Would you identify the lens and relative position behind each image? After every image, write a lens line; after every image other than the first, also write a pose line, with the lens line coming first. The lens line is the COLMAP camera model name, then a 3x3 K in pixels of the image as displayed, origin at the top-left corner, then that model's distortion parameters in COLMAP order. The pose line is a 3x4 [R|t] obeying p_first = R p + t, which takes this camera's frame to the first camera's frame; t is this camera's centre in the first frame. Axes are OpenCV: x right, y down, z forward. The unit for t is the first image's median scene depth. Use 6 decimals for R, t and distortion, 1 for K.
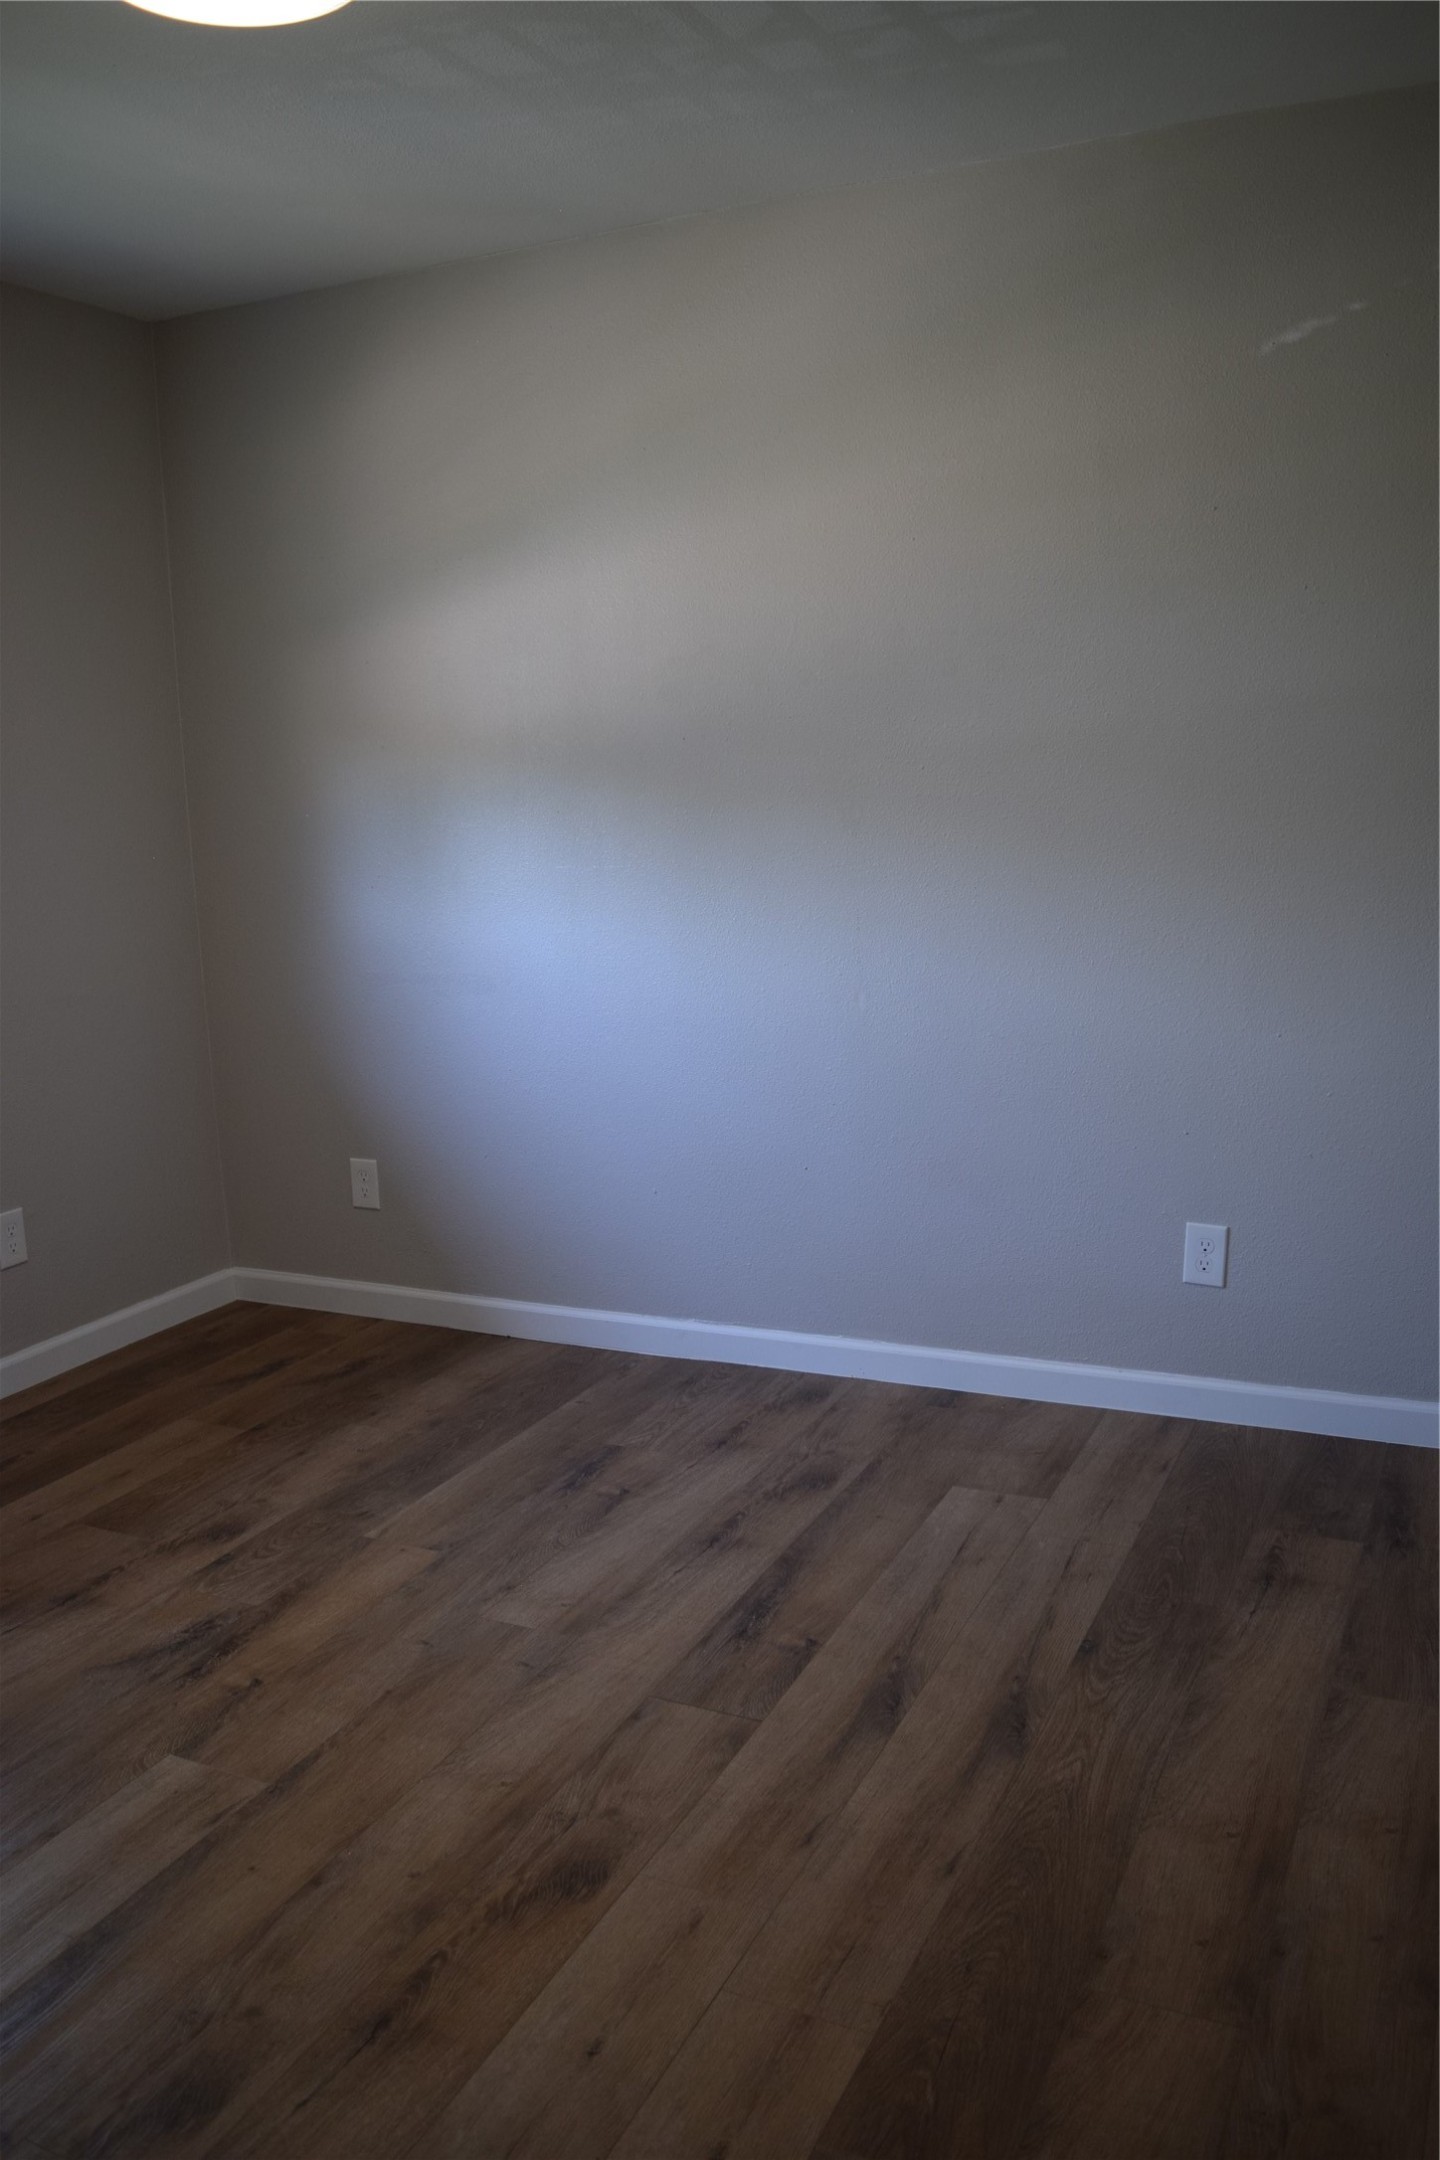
lens RADIAL K [[1700.8, 0, 720.0], [0, 1700.8, 1080.0], [0, 0, 1]] dist [-0.094855, 0.022400]
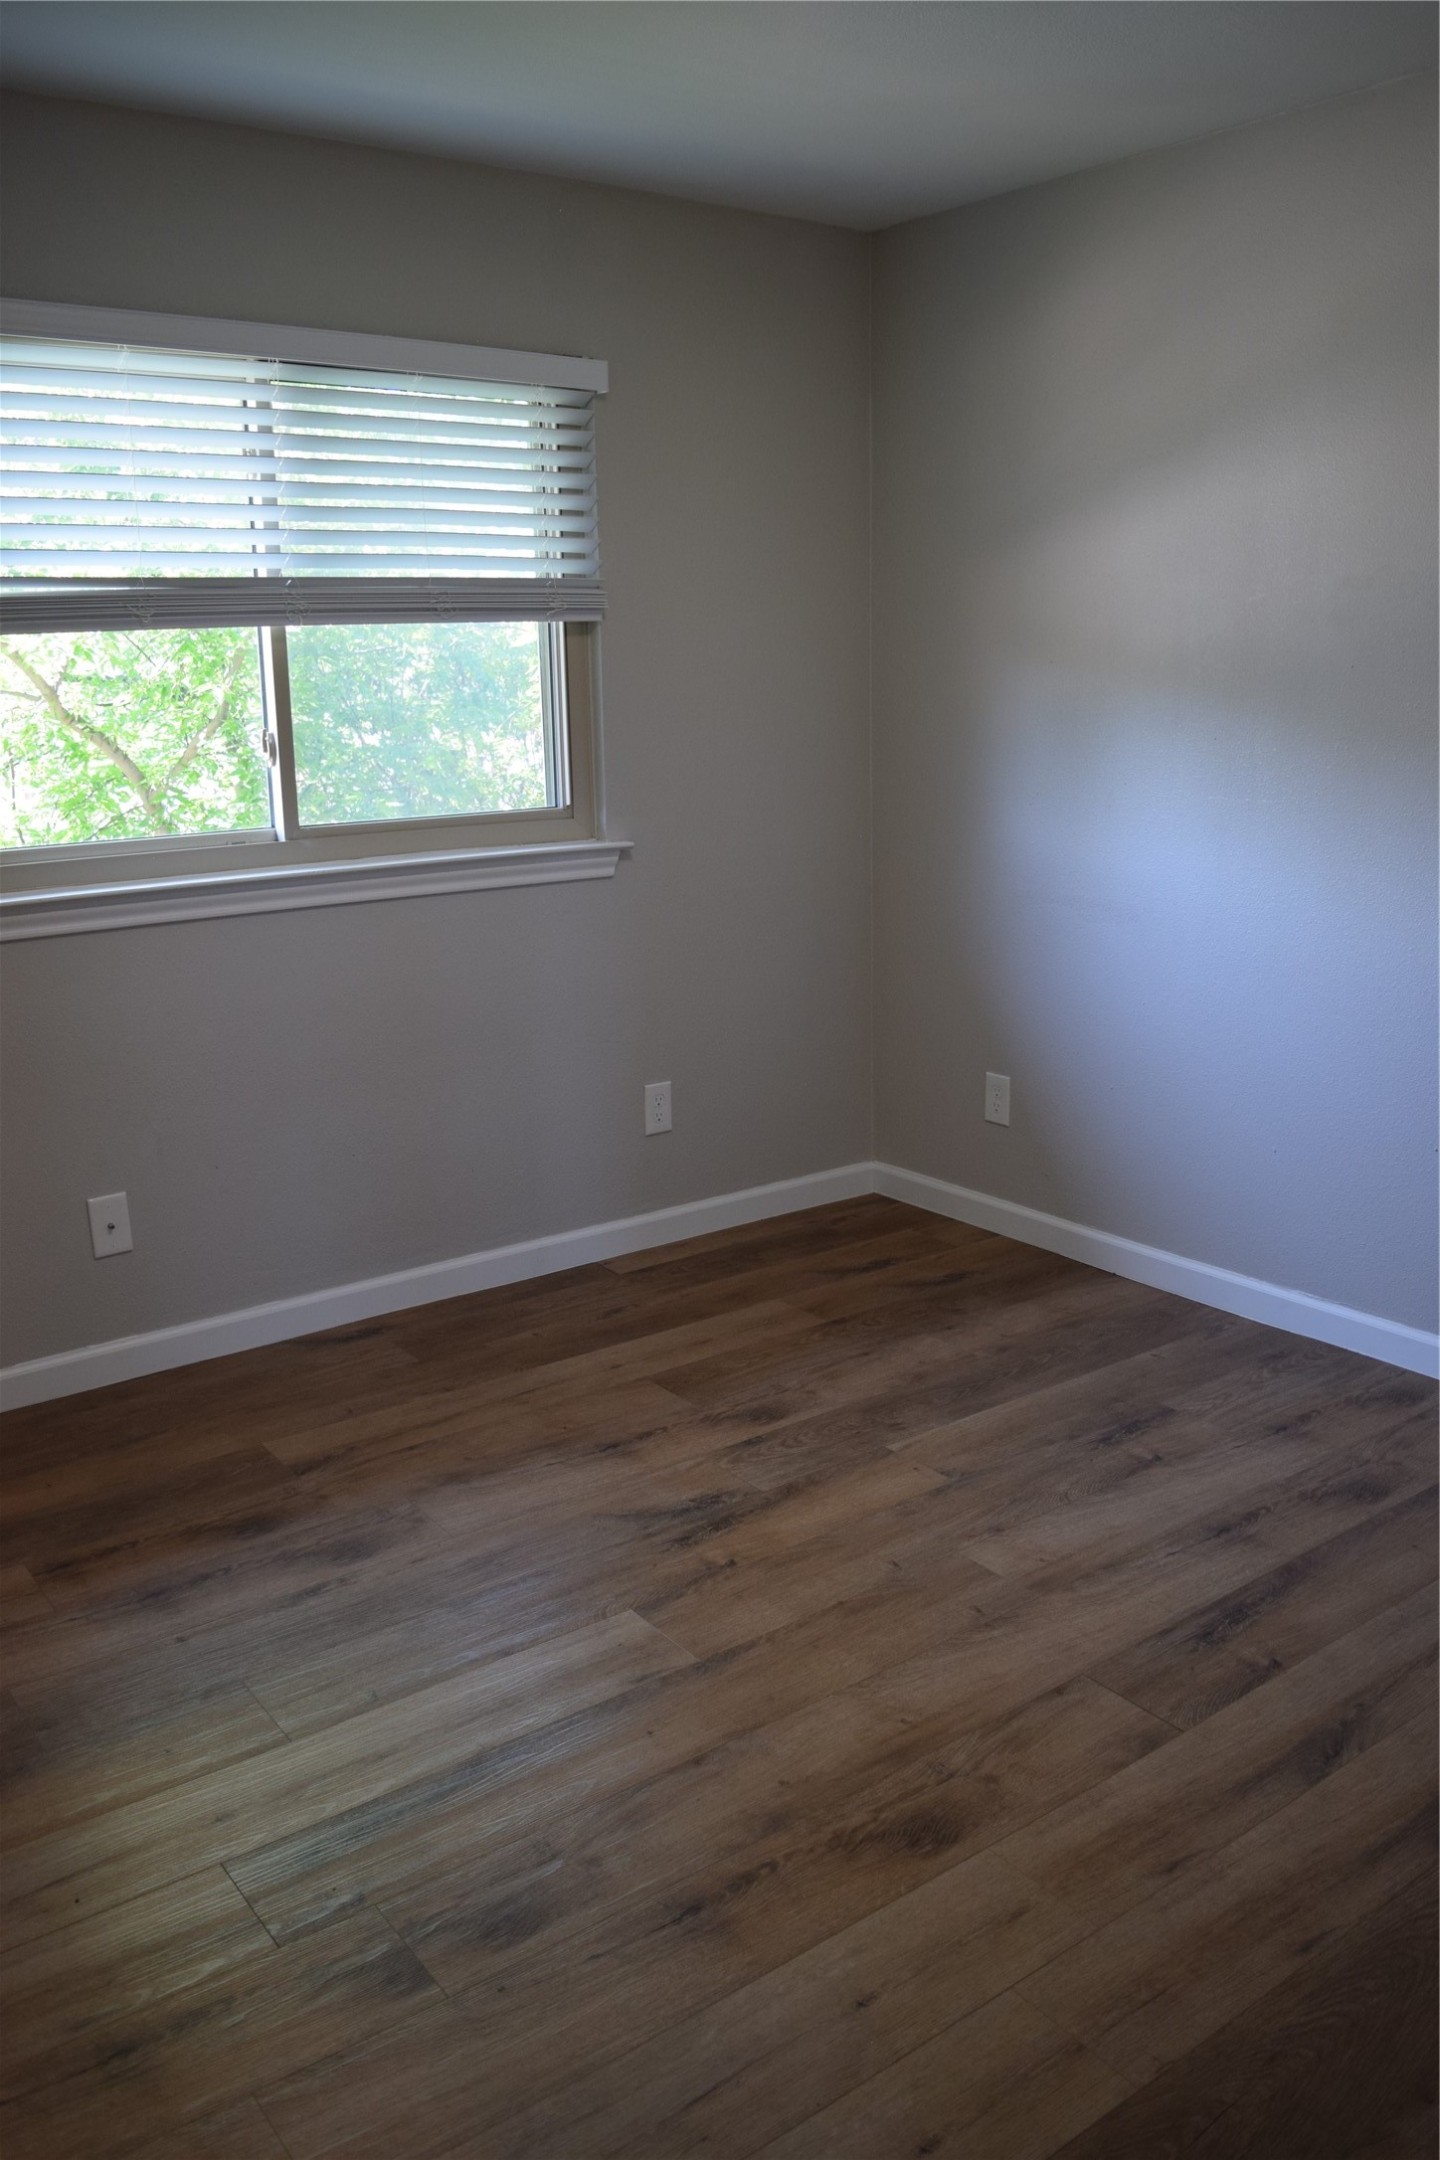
lens RADIAL K [[1700.8, 0, 720.0], [0, 1700.8, 1080.0], [0, 0, 1]] dist [-0.094855, 0.022400]
pose [[0.883819, 0.129067, -0.449673, 0.144794], [-0.098959, 0.991018, 0.089945, -0.036581], [0.457243, -0.034996, 0.888653, 0.046091]]
